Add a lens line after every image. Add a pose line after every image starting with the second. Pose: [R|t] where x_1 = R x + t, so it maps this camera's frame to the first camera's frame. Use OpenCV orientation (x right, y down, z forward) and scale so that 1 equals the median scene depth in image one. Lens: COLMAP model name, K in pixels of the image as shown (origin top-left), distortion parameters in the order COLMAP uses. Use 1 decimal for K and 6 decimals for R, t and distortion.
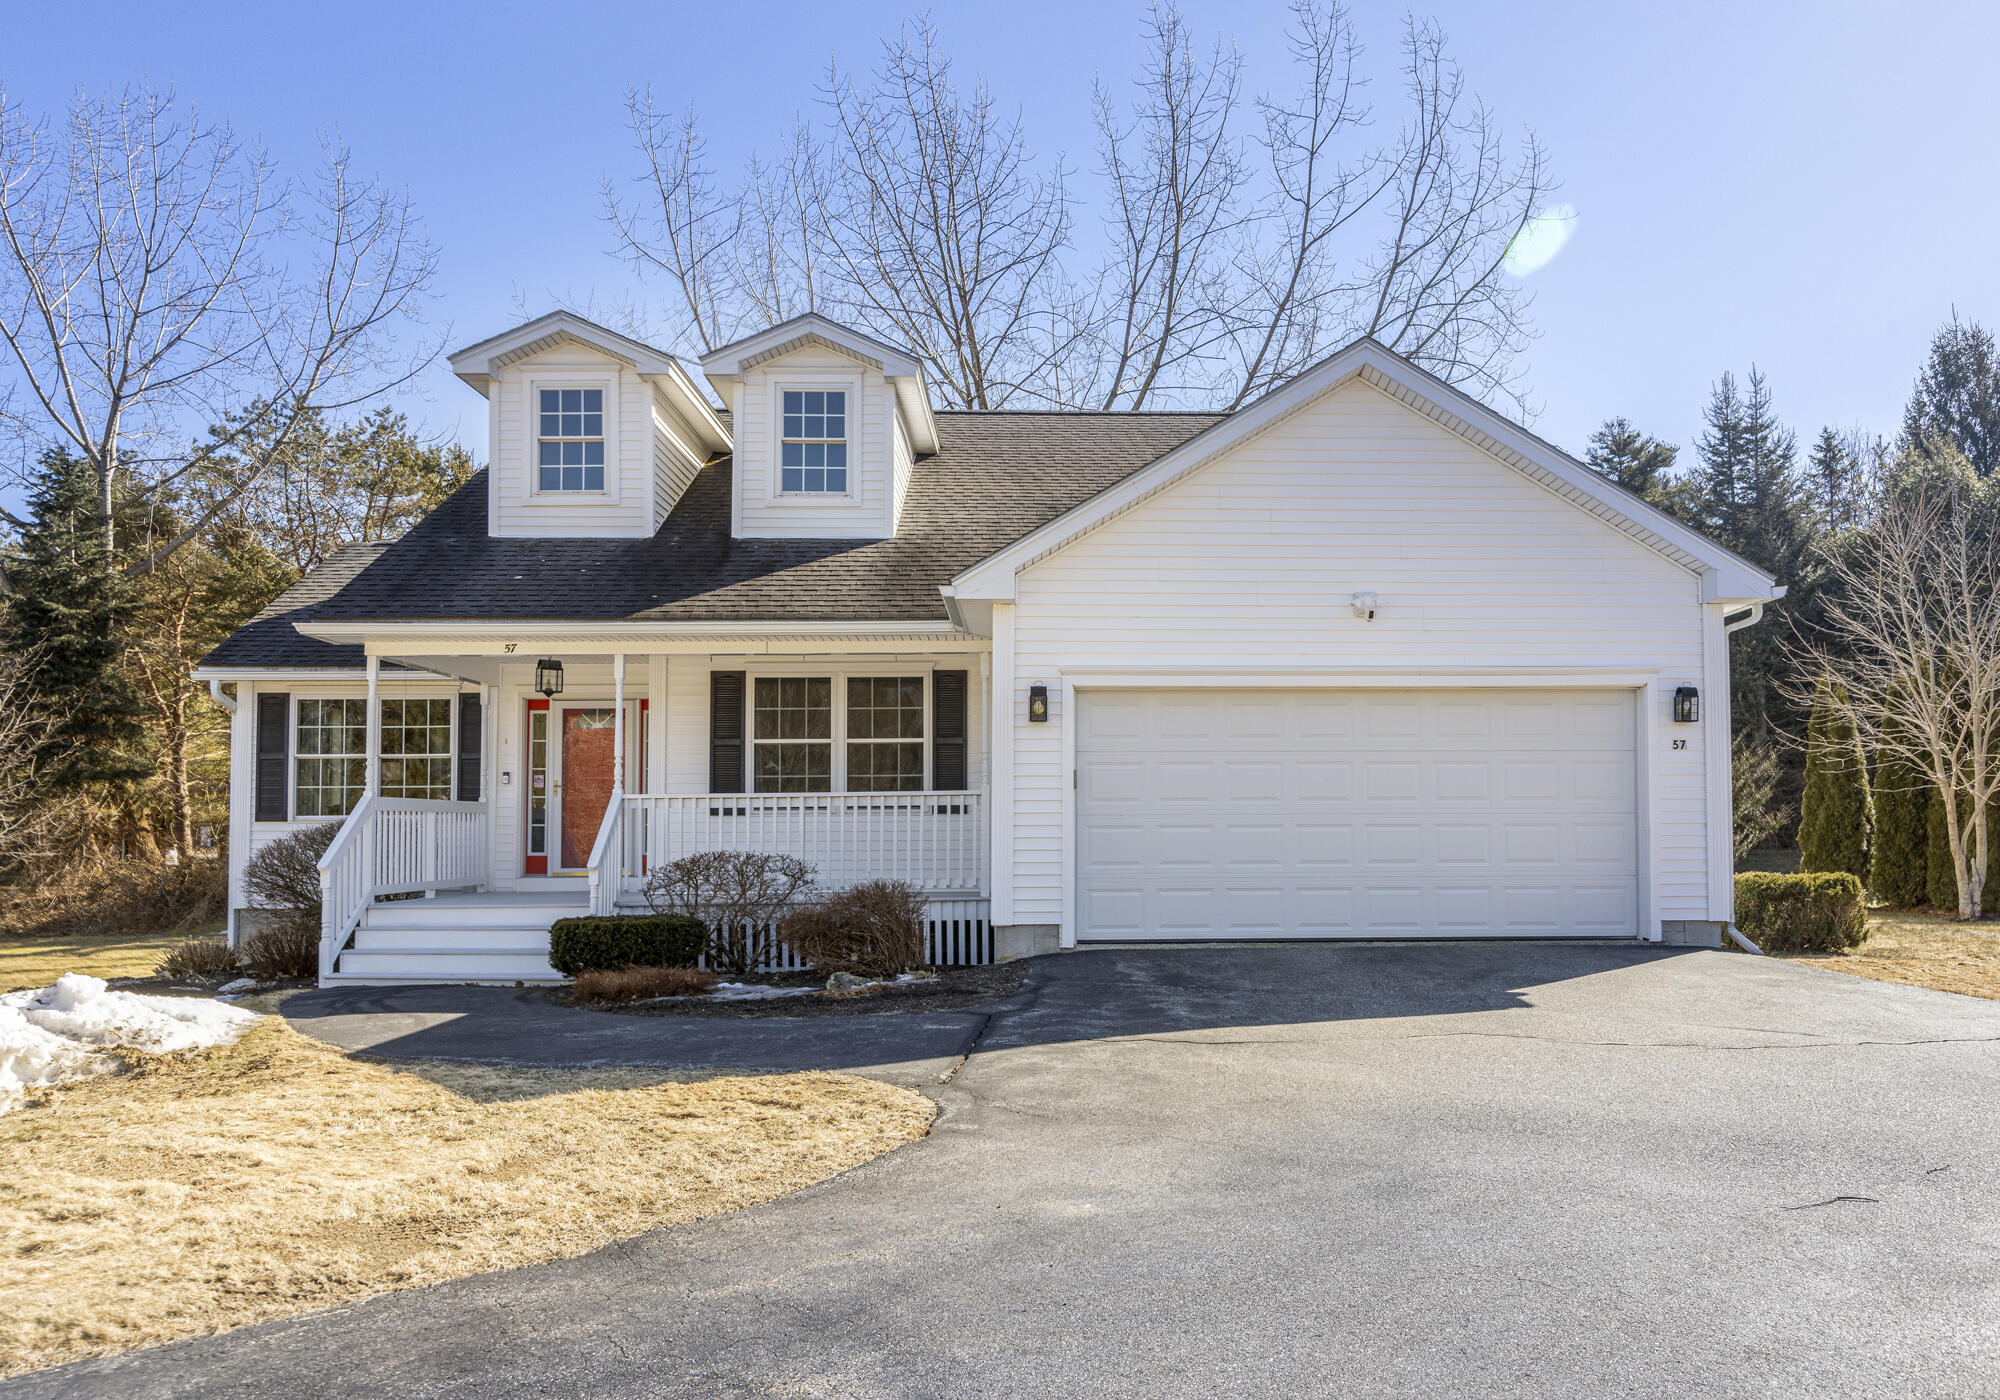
lens RADIAL K [[1425.4, 0, 1005.4], [0, 1425.4, 790.0], [0, 0, 1]] dist [0.007696, -0.002320]
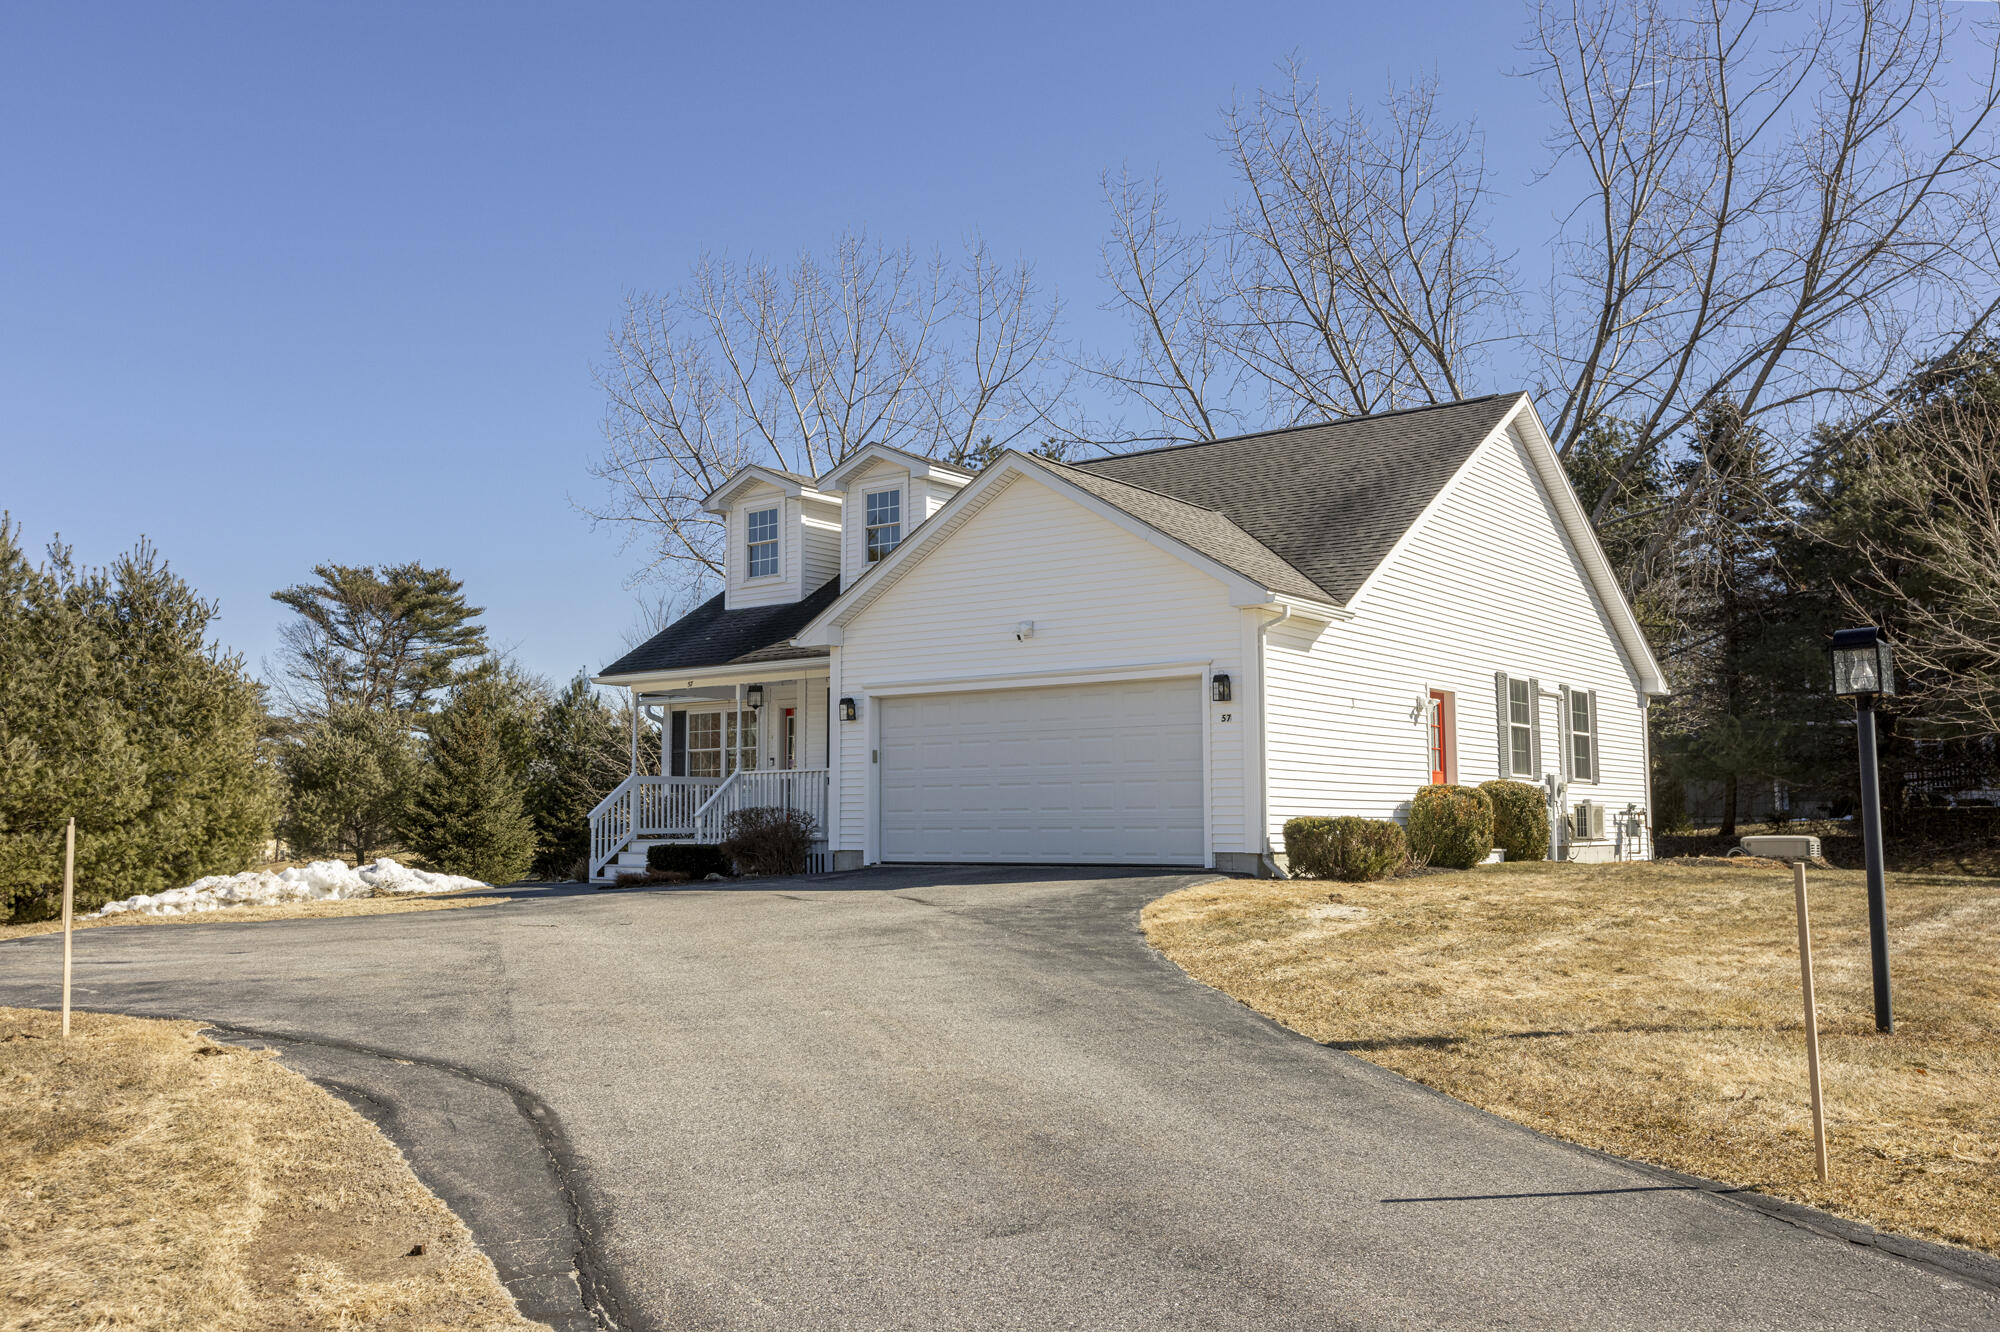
lens RADIAL K [[1727.0, 0, 999.3], [0, 1727.0, 664.0], [0, 0, 1]] dist [-0.044971, -0.000798]
pose [[0.783352, -0.058875, -0.618784, 1.209107], [0.023352, 0.997589, -0.065355, 0.016451], [0.621140, 0.036747, 0.782838, -0.349801]]
